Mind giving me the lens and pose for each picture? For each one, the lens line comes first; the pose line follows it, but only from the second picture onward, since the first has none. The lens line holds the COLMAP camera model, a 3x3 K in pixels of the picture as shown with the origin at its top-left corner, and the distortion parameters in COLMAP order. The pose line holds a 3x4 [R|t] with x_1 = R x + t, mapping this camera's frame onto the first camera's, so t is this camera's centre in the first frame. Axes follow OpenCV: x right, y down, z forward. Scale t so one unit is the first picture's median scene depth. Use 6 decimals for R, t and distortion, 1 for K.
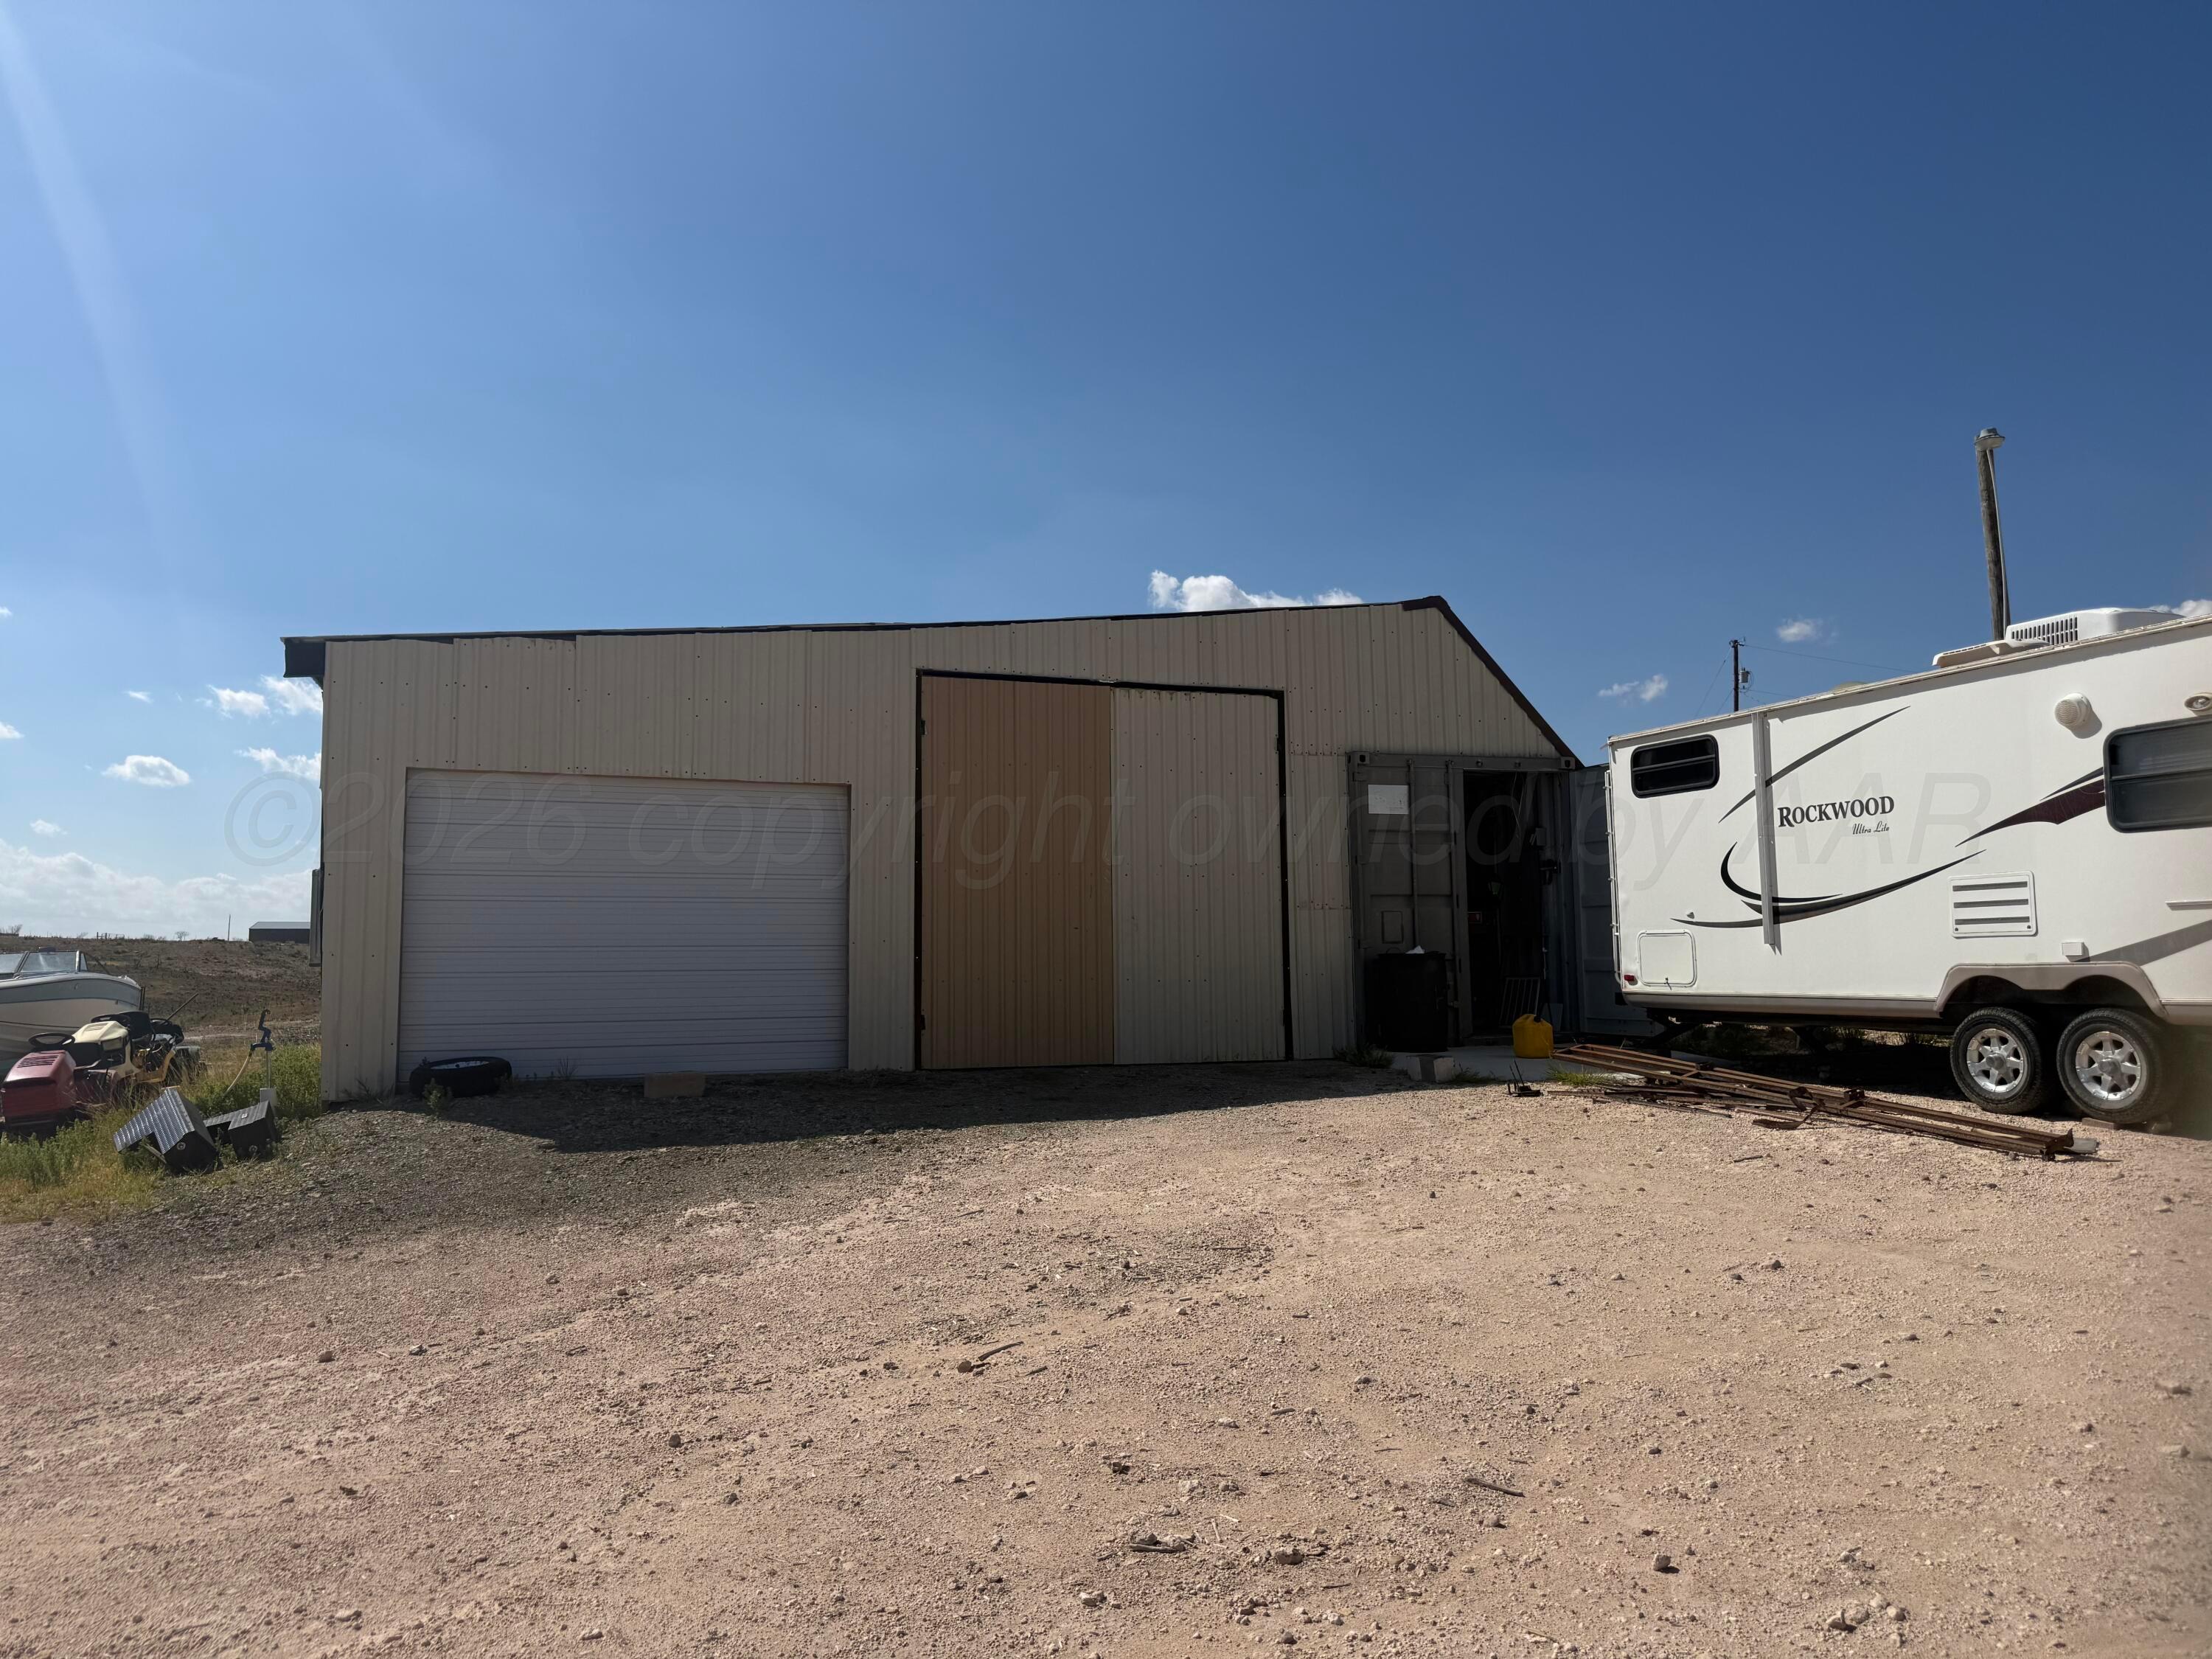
lens RADIAL K [[1465.0, 0, 1106.0], [0, 1465.0, 829.5], [0, 0, 1]] dist [0.075589, -0.095122]
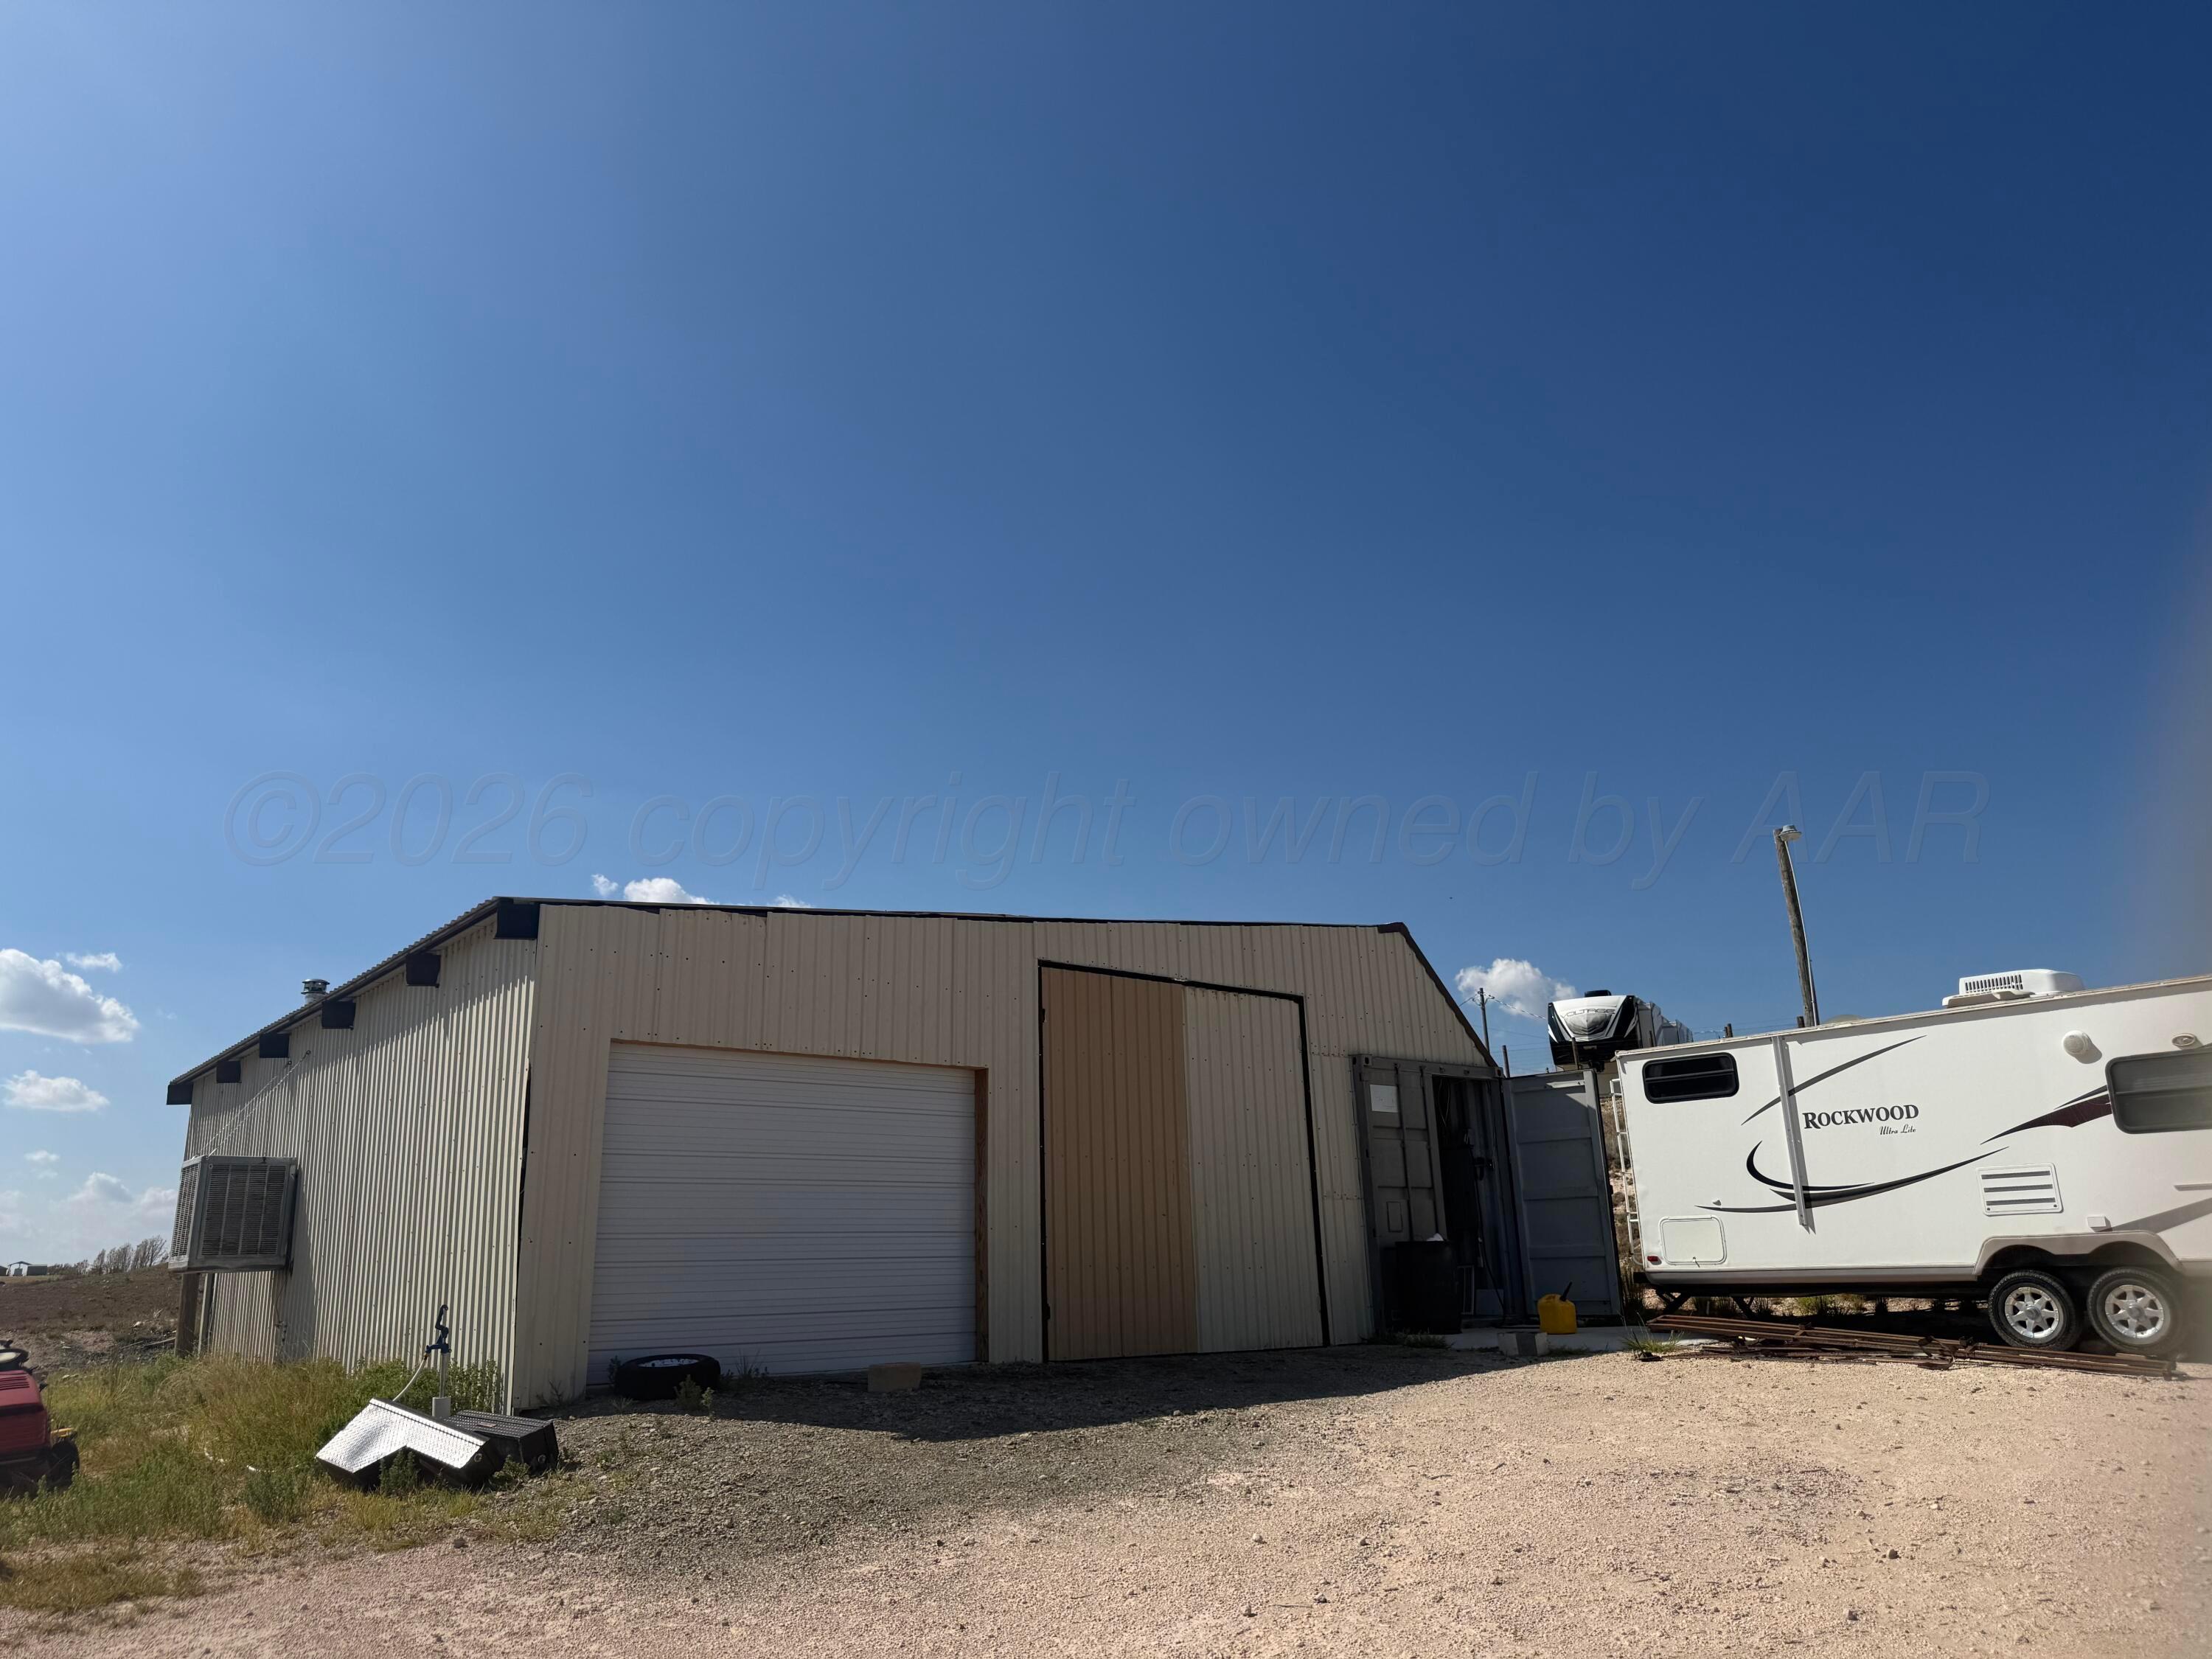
lens RADIAL K [[1465.0, 0, 1106.0], [0, 1465.0, 829.5], [0, 0, 1]] dist [0.075589, -0.095122]
pose [[0.943153, 0.084453, 0.321451, -0.509682], [-0.016238, 0.977732, -0.209230, 0.022548], [-0.331963, 0.192116, 0.923521, -0.011111]]
